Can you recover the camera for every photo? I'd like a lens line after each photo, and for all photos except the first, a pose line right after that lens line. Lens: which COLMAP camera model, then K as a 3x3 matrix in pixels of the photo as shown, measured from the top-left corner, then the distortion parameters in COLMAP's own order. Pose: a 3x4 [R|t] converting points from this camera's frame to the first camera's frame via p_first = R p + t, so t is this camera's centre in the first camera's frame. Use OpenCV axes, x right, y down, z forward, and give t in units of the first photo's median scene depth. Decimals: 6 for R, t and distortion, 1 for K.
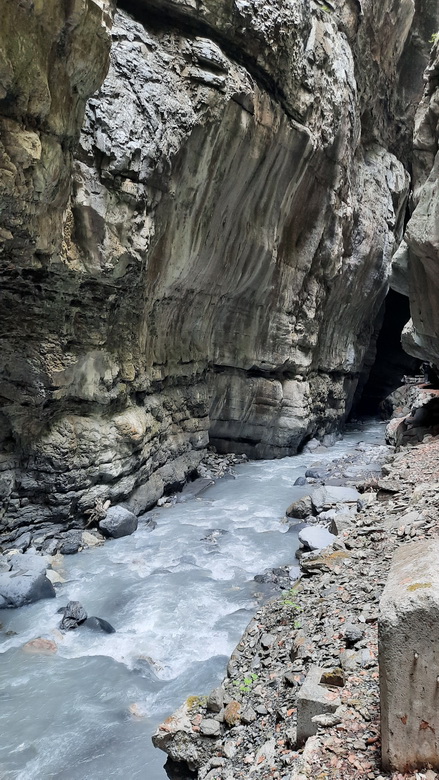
lens RADIAL K [[547.3, 0, 219.5], [0, 547.3, 390.0], [0, 0, 1]] dist [0.085039, -0.075072]
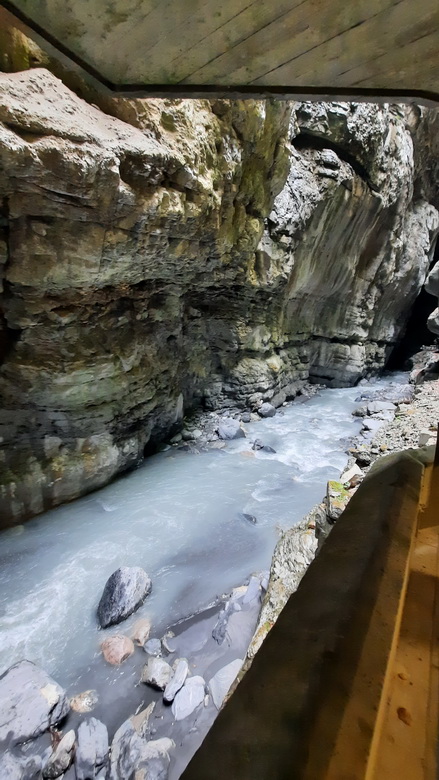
lens RADIAL K [[306.4, 0, 220.7], [0, 306.4, 396.3], [0, 0, 1]] dist [0.000063, -0.008464]
pose [[0.970753, 0.065355, -0.231016, -0.077253], [-0.030939, 0.988266, 0.149574, 0.016741], [0.238080, -0.138051, 0.961384, -0.122392]]
